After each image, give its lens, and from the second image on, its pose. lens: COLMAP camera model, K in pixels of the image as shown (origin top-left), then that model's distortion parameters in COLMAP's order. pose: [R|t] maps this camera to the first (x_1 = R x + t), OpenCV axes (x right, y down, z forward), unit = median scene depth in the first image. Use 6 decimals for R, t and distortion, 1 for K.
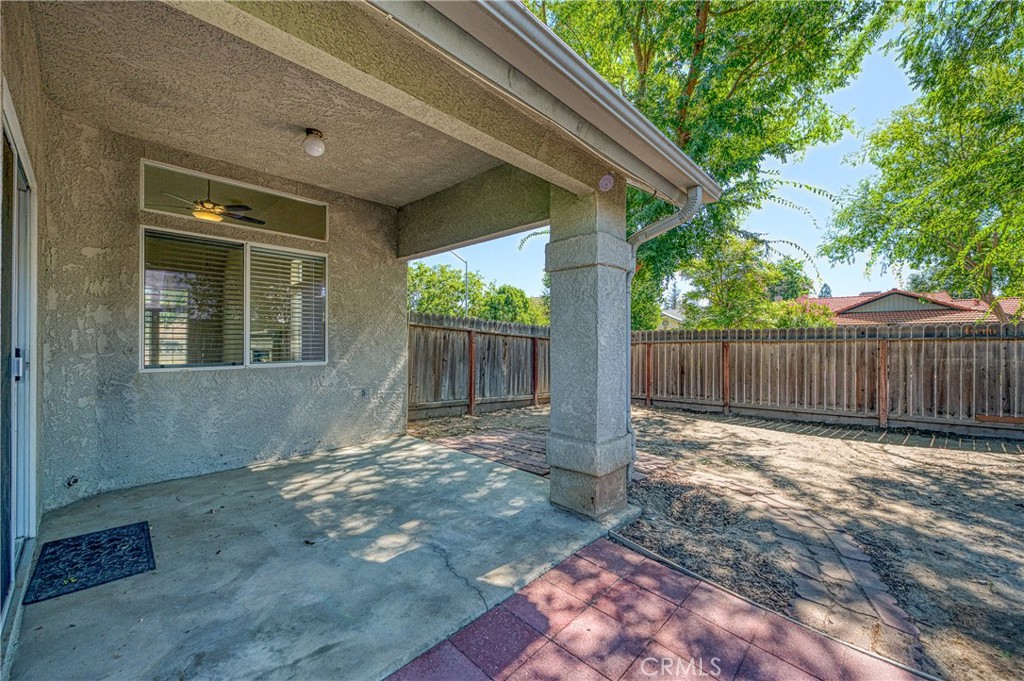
lens RADIAL K [[414.2, 0, 516.5], [0, 414.2, 342.8], [0, 0, 1]] dist [0.001785, 0.000073]
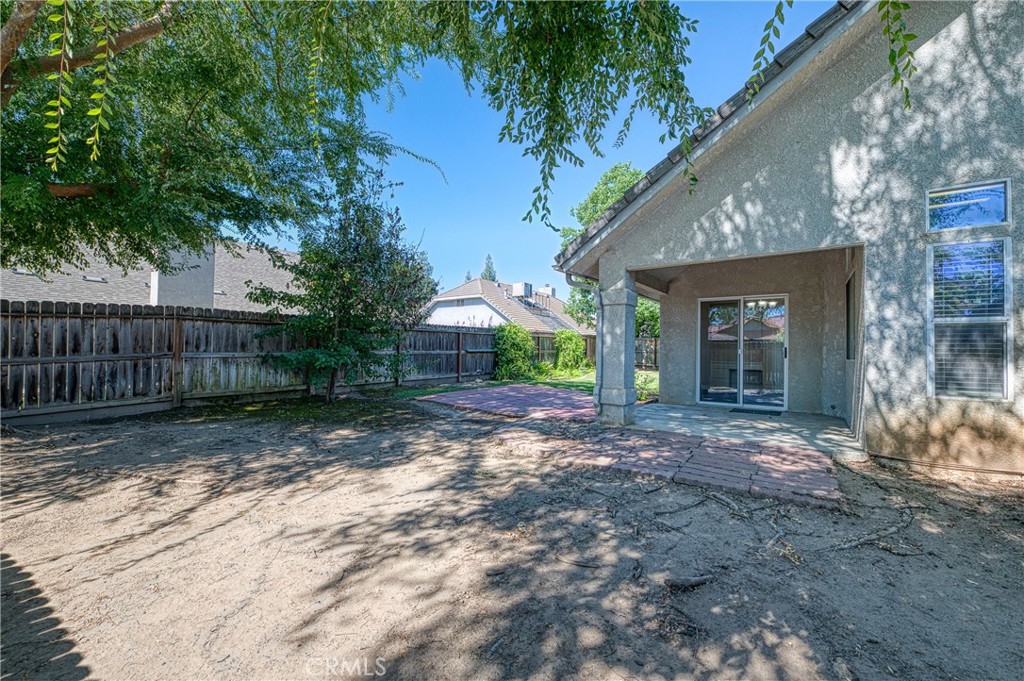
lens RADIAL K [[405.8, 0, 514.7], [0, 405.8, 340.0], [0, 0, 1]] dist [-0.015771, -0.000689]
pose [[-0.993589, -0.015670, -0.111960, 0.364408], [-0.013184, 0.999650, -0.022915, 0.017515], [0.112280, -0.021292, -0.993448, 1.193002]]
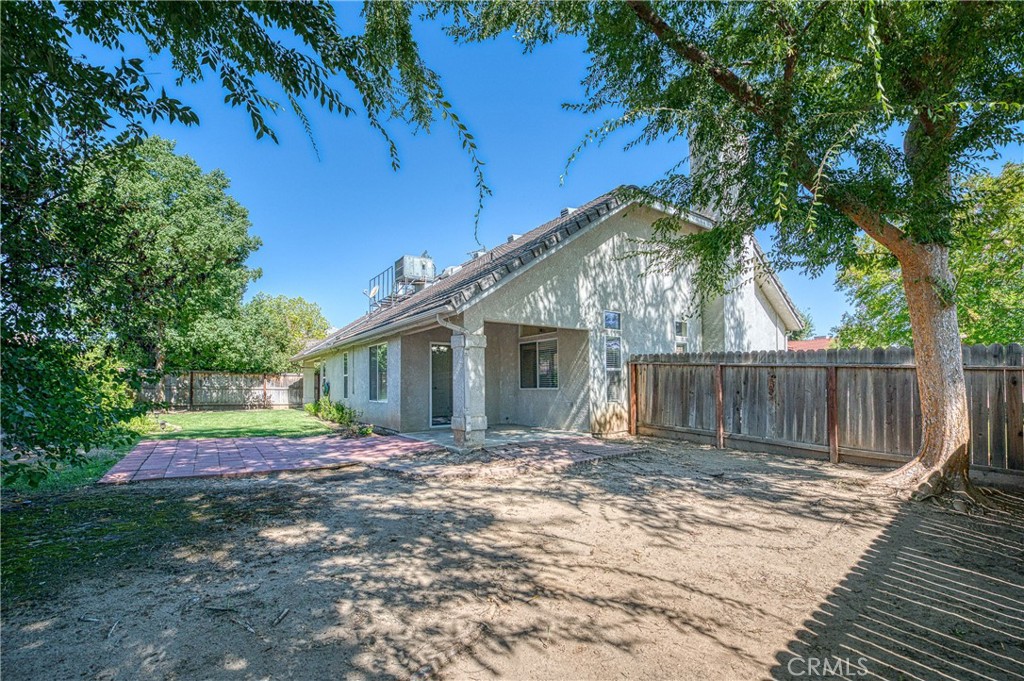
lens RADIAL K [[425.4, 0, 509.7], [0, 425.4, 369.3], [0, 0, 1]] dist [-0.002498, -0.000022]
pose [[-0.209418, -0.034276, -0.977225, 1.034055], [0.007878, 0.999294, -0.036738, 0.016882], [0.977794, -0.015392, -0.209001, 0.723387]]
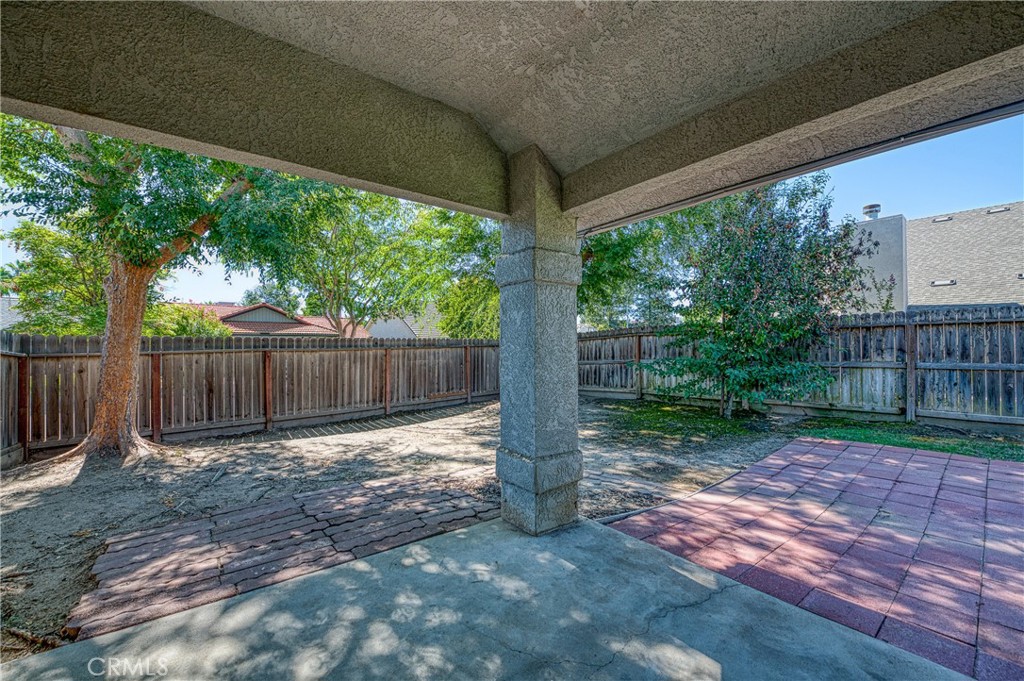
lens RADIAL K [[405.8, 0, 514.7], [0, 405.8, 340.0], [0, 0, 1]] dist [-0.015771, -0.000689]
pose [[0.154453, 0.012978, 0.987915, -0.327320], [0.006991, 0.999874, -0.014228, -0.011922], [-0.987975, 0.009104, 0.154342, 0.382084]]
